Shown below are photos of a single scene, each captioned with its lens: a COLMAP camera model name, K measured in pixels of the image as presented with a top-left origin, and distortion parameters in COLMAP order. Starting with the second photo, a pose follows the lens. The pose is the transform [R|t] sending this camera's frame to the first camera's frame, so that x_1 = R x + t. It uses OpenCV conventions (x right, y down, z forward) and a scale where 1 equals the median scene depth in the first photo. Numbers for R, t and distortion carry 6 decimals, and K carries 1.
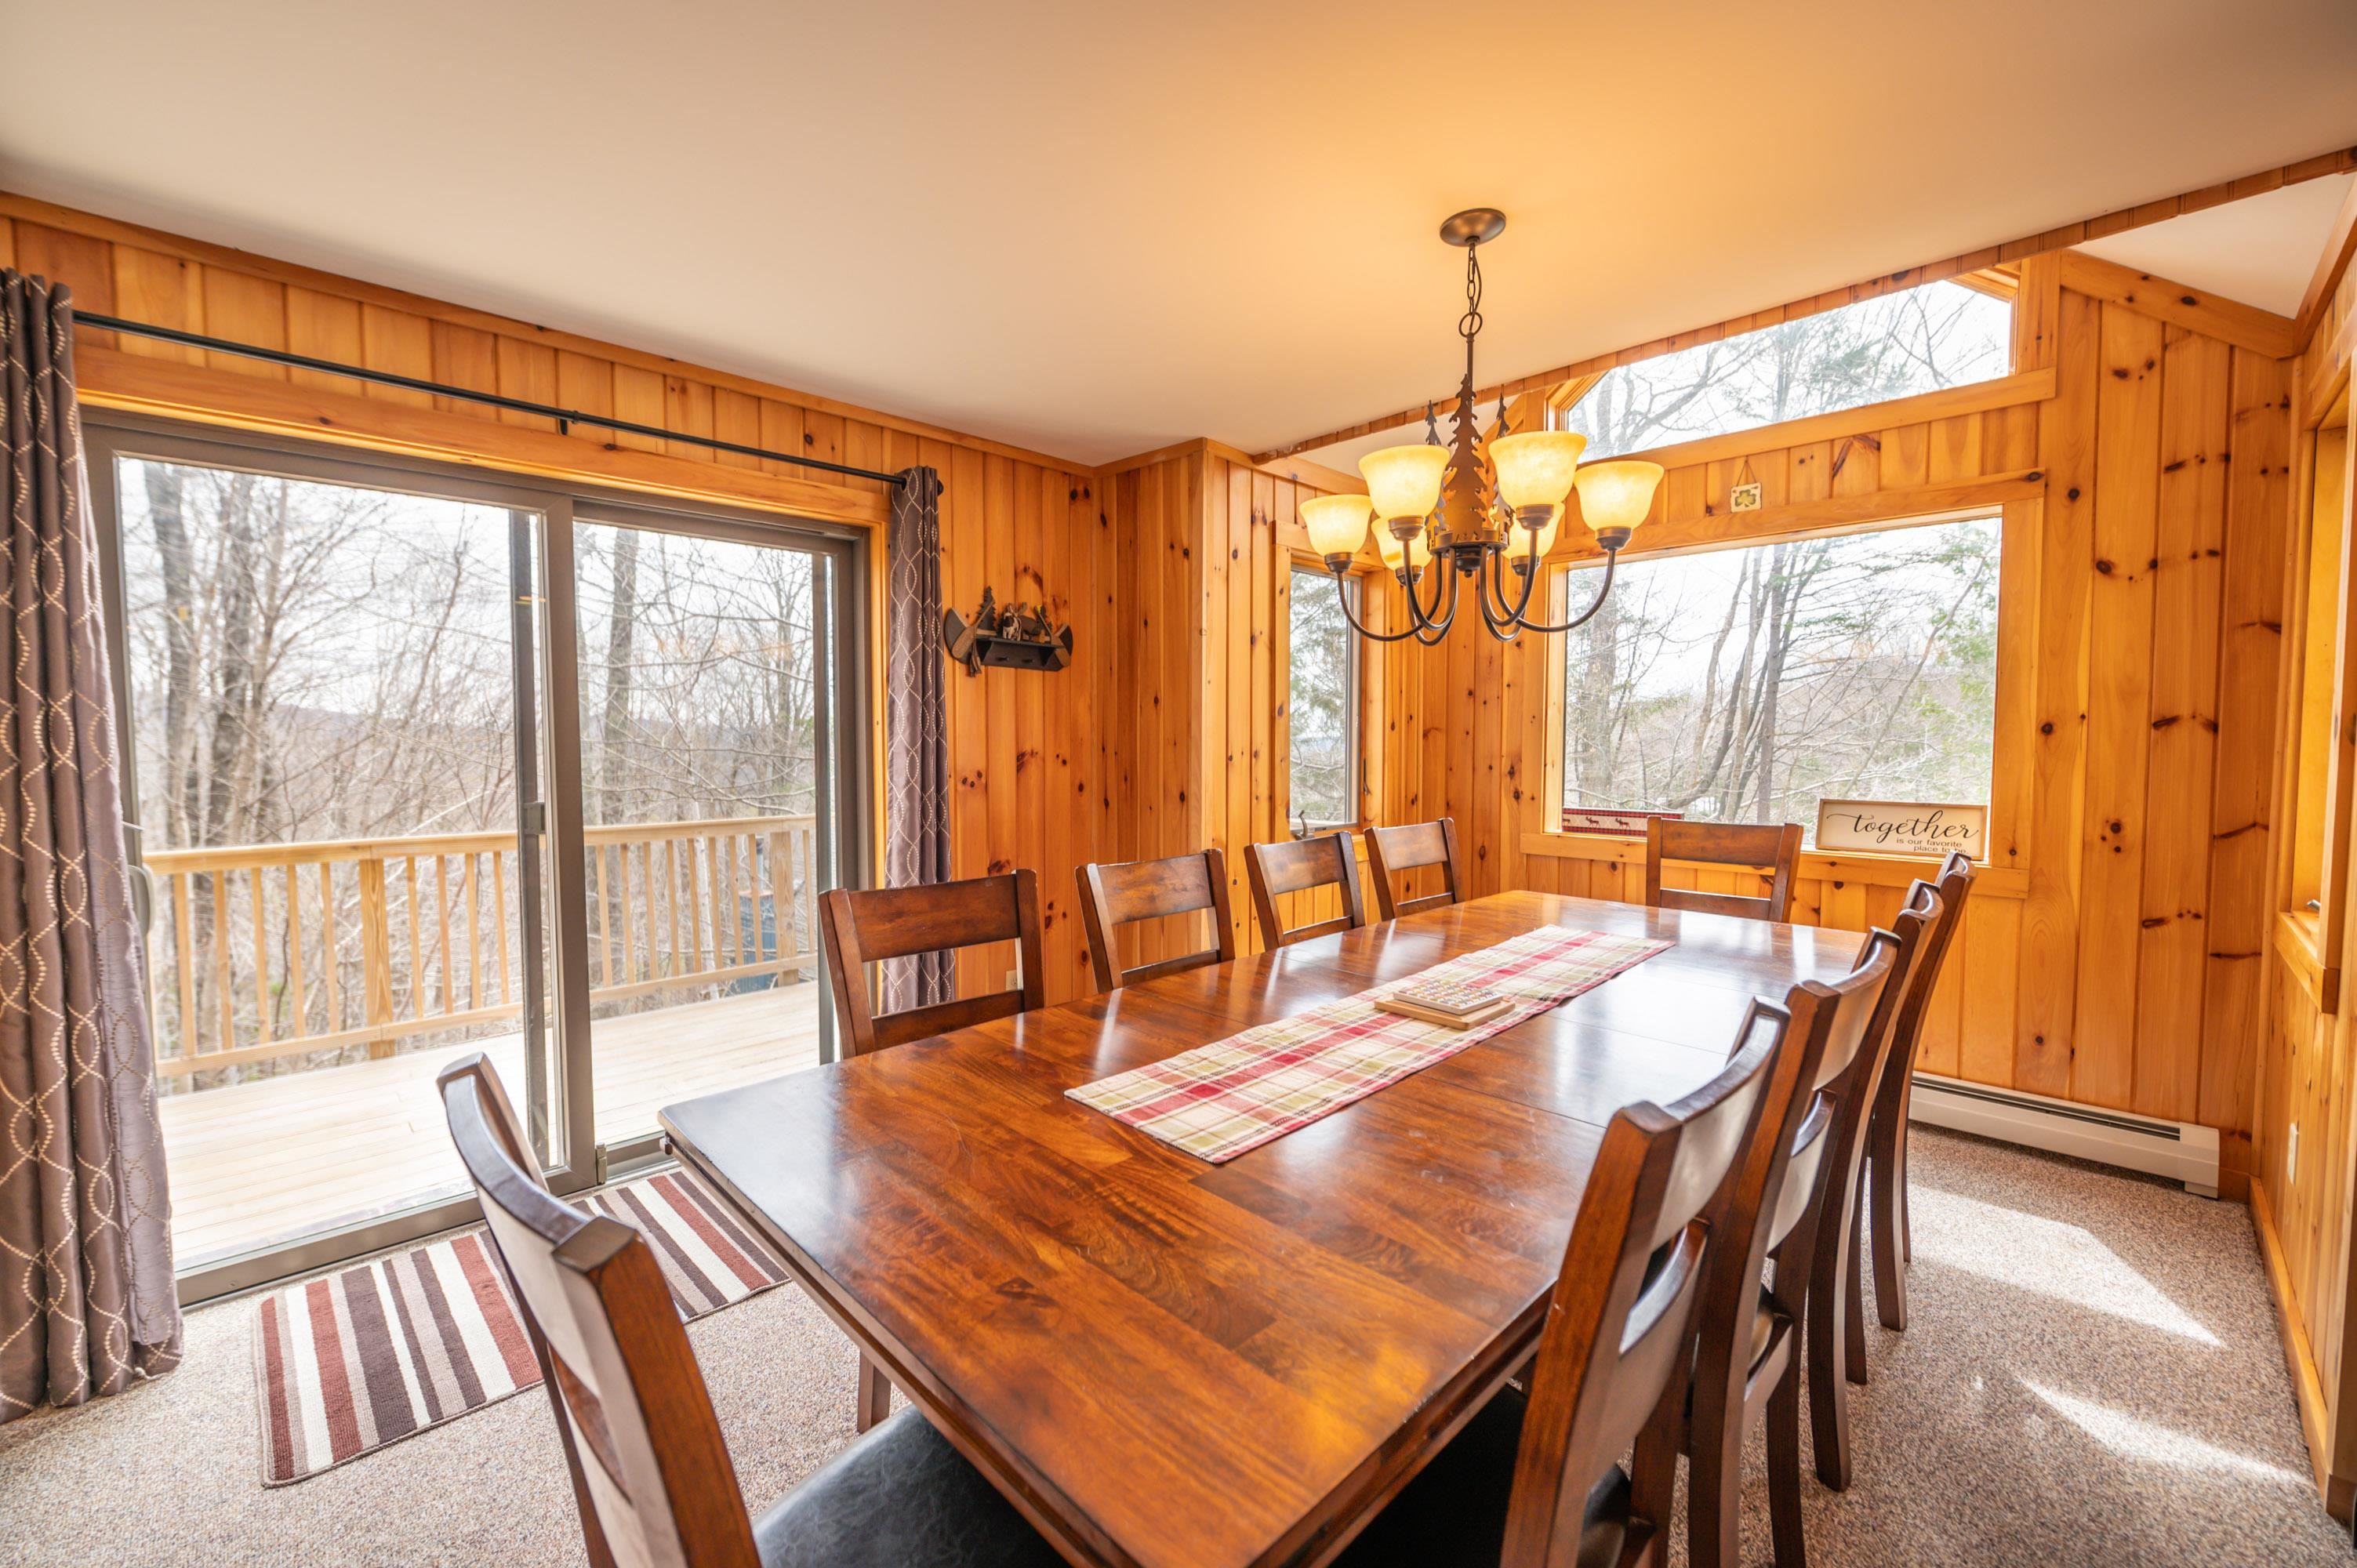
lens RADIAL K [[937.8, 0, 1177.4], [0, 937.8, 783.8], [0, 0, 1]] dist [-0.006397, -0.001251]
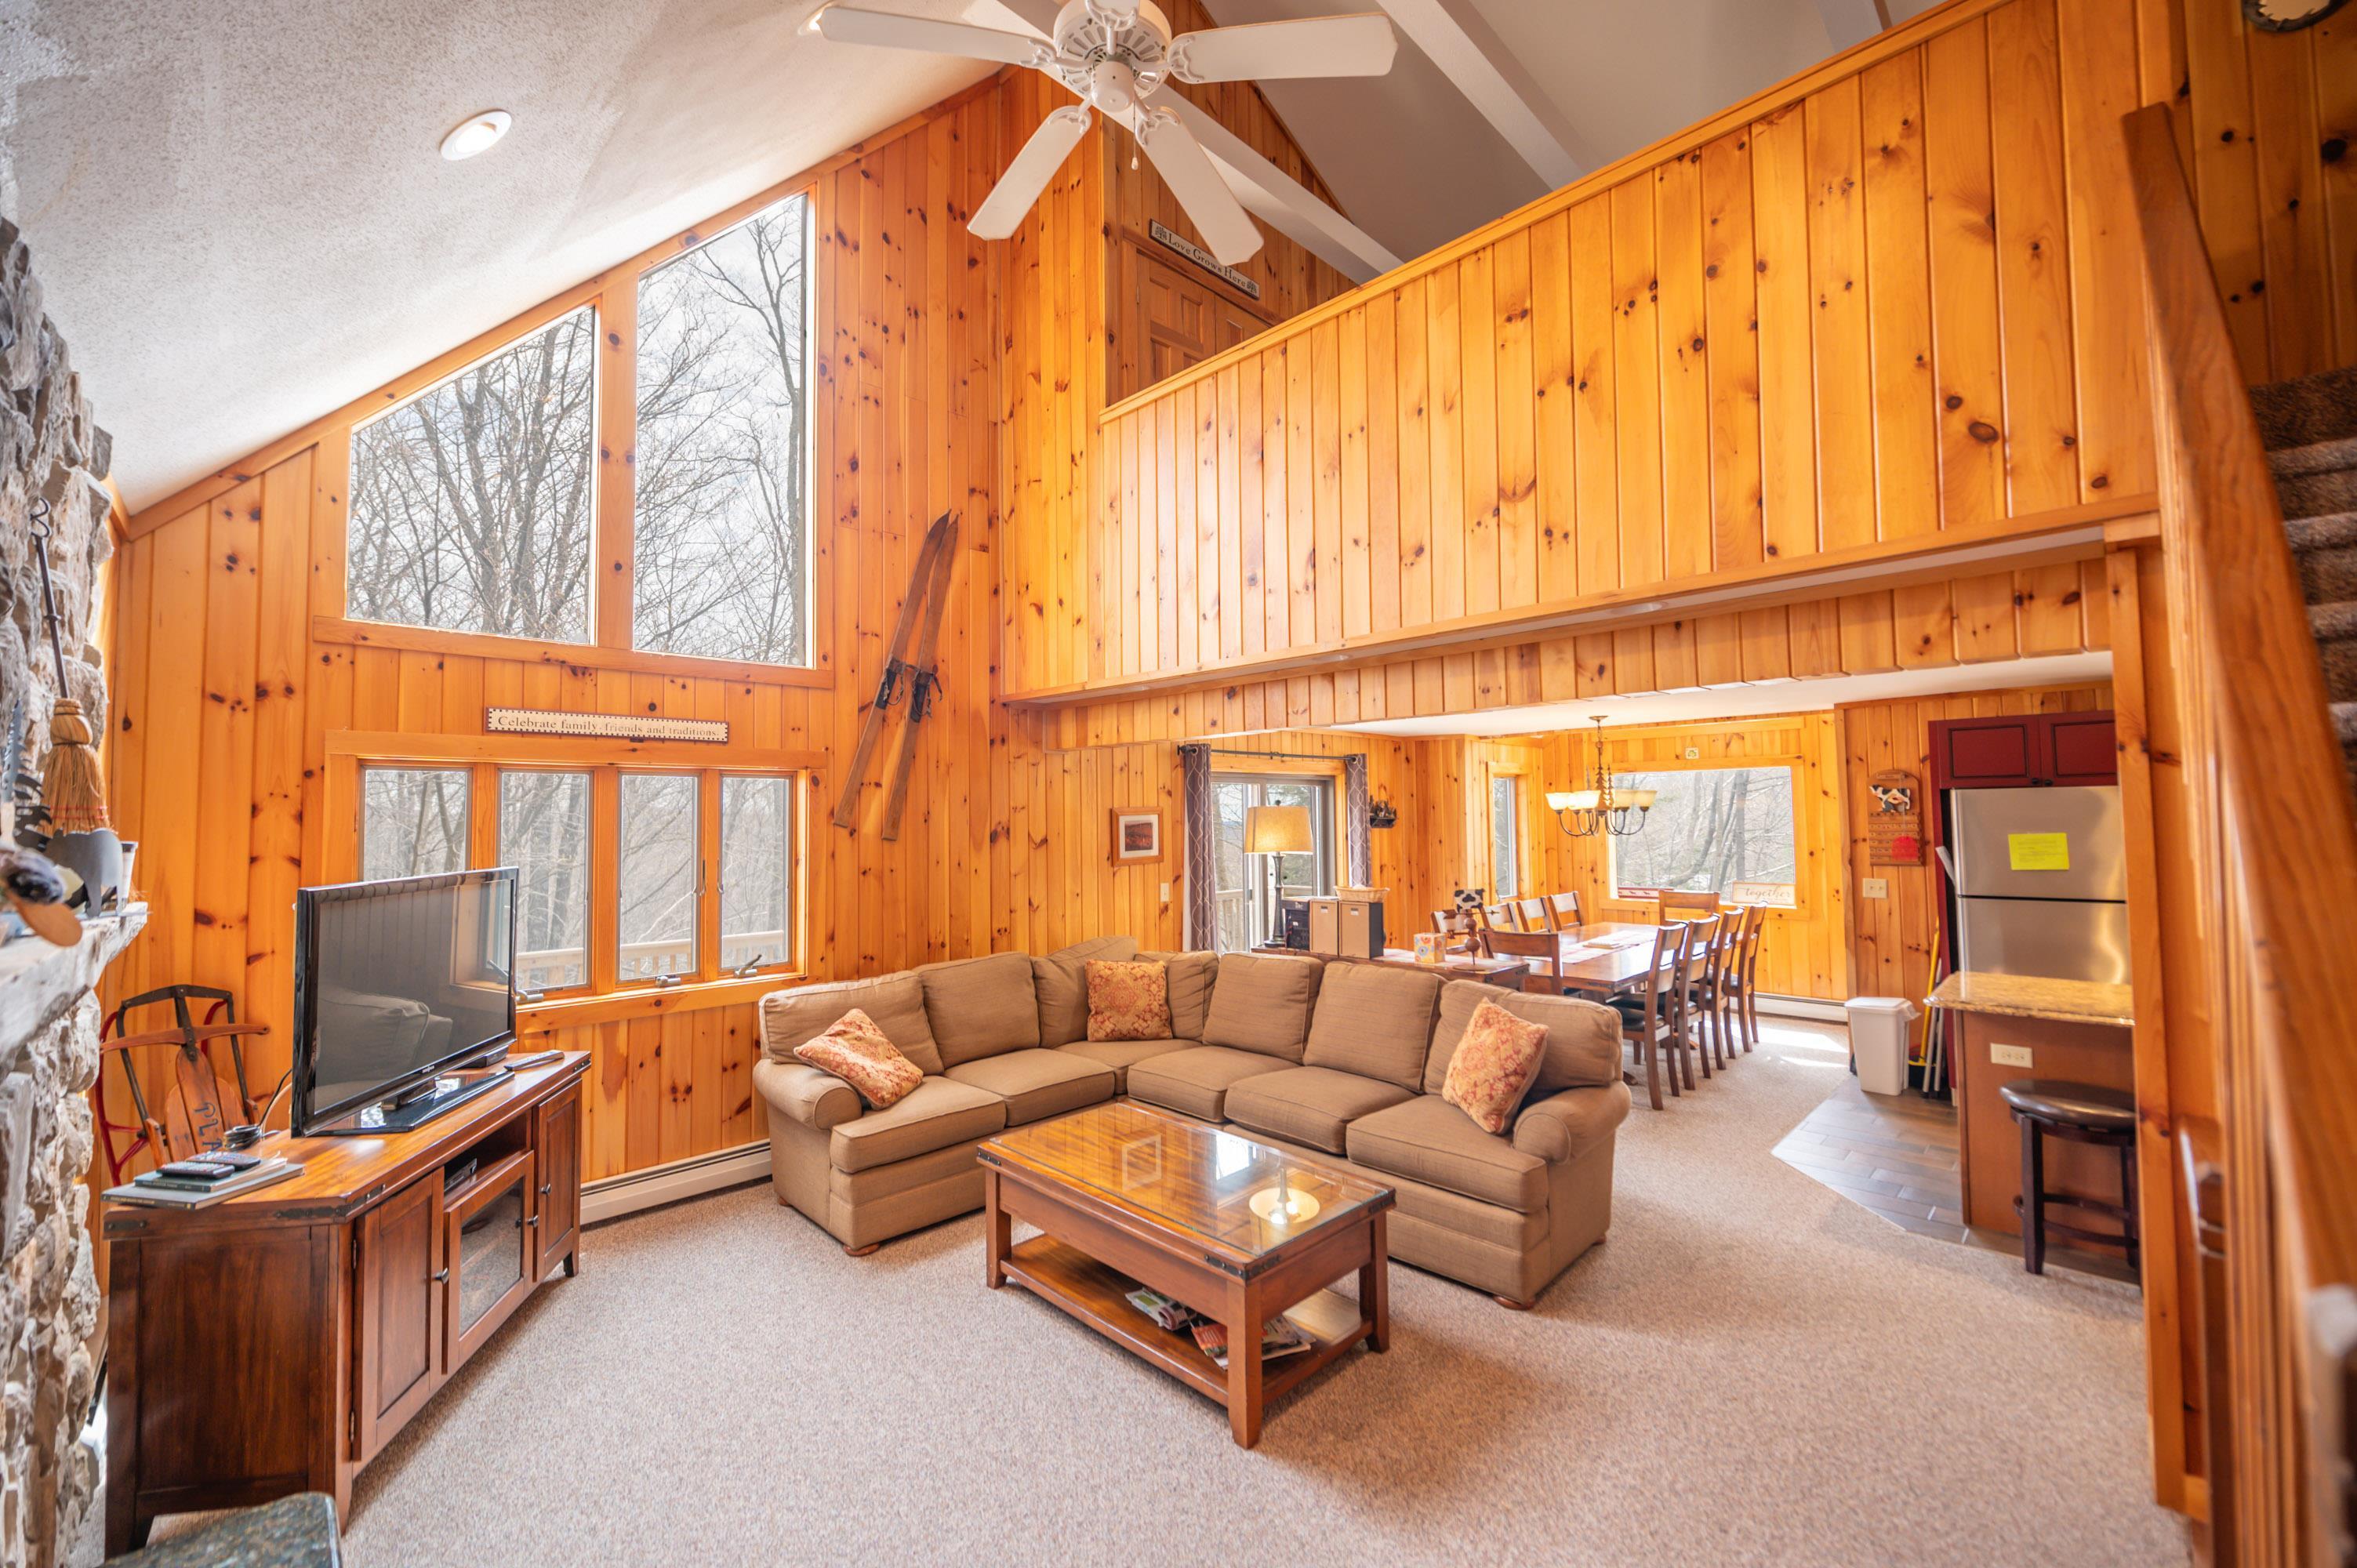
lens RADIAL K [[937.8, 0, 1169.6], [0, 937.8, 773.1], [0, 0, 1]] dist [-0.006397, -0.001251]
pose [[0.999922, -0.010086, -0.007348, -0.679434], [0.009330, 0.995285, -0.096542, -0.040881], [0.008287, 0.096466, 0.995302, -1.332604]]
